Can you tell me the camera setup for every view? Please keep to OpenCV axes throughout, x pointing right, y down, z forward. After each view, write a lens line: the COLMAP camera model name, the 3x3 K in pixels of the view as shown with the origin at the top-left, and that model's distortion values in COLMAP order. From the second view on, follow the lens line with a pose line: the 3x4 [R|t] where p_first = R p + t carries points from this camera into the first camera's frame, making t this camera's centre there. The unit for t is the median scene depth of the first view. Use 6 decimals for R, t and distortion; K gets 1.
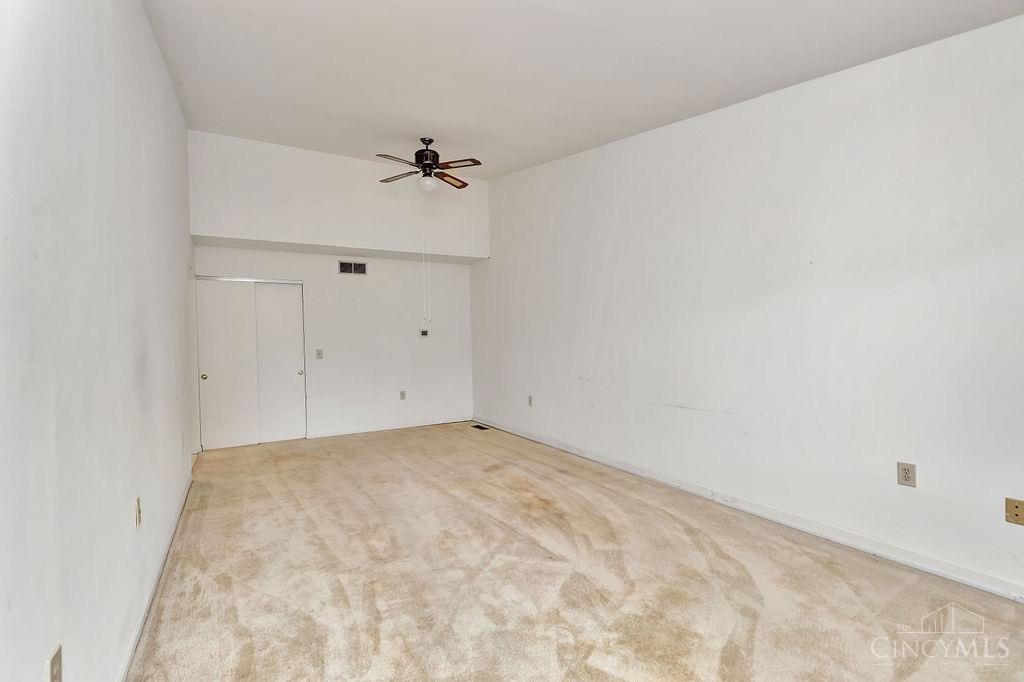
lens RADIAL K [[462.6, 0, 509.3], [0, 462.6, 338.1], [0, 0, 1]] dist [0.010944, -0.001609]
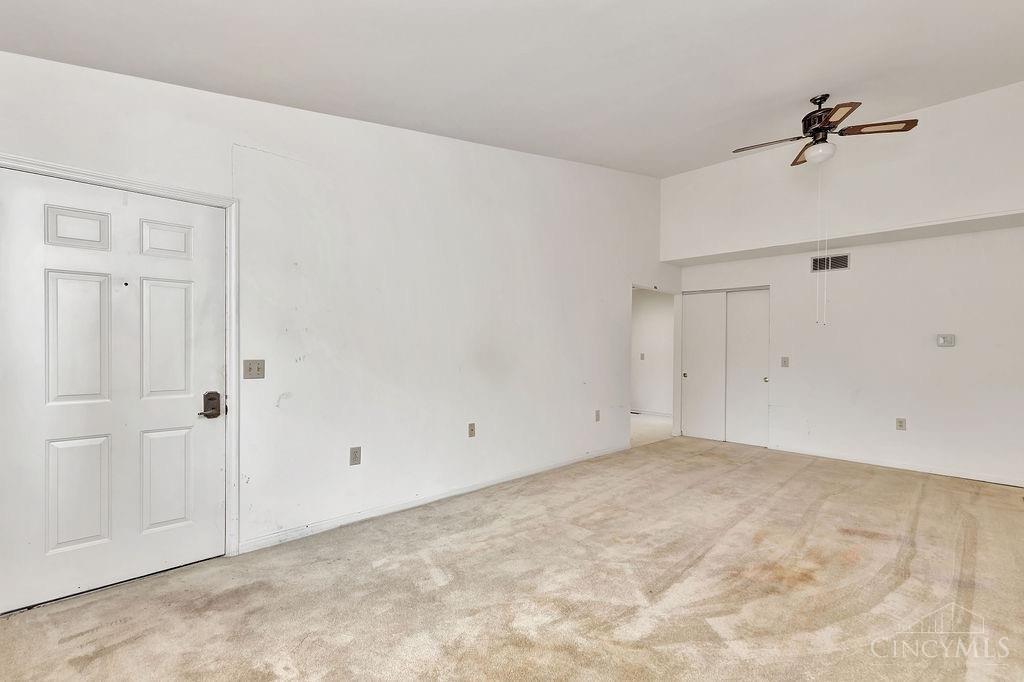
lens RADIAL K [[462.6, 0, 485.4], [0, 462.6, 345.9], [0, 0, 1]] dist [0.010944, -0.001609]
pose [[0.238241, 0.020320, -0.970993, 0.617144], [-0.016646, 0.999720, 0.016837, -0.005983], [0.971063, 0.012152, 0.238512, 0.334212]]
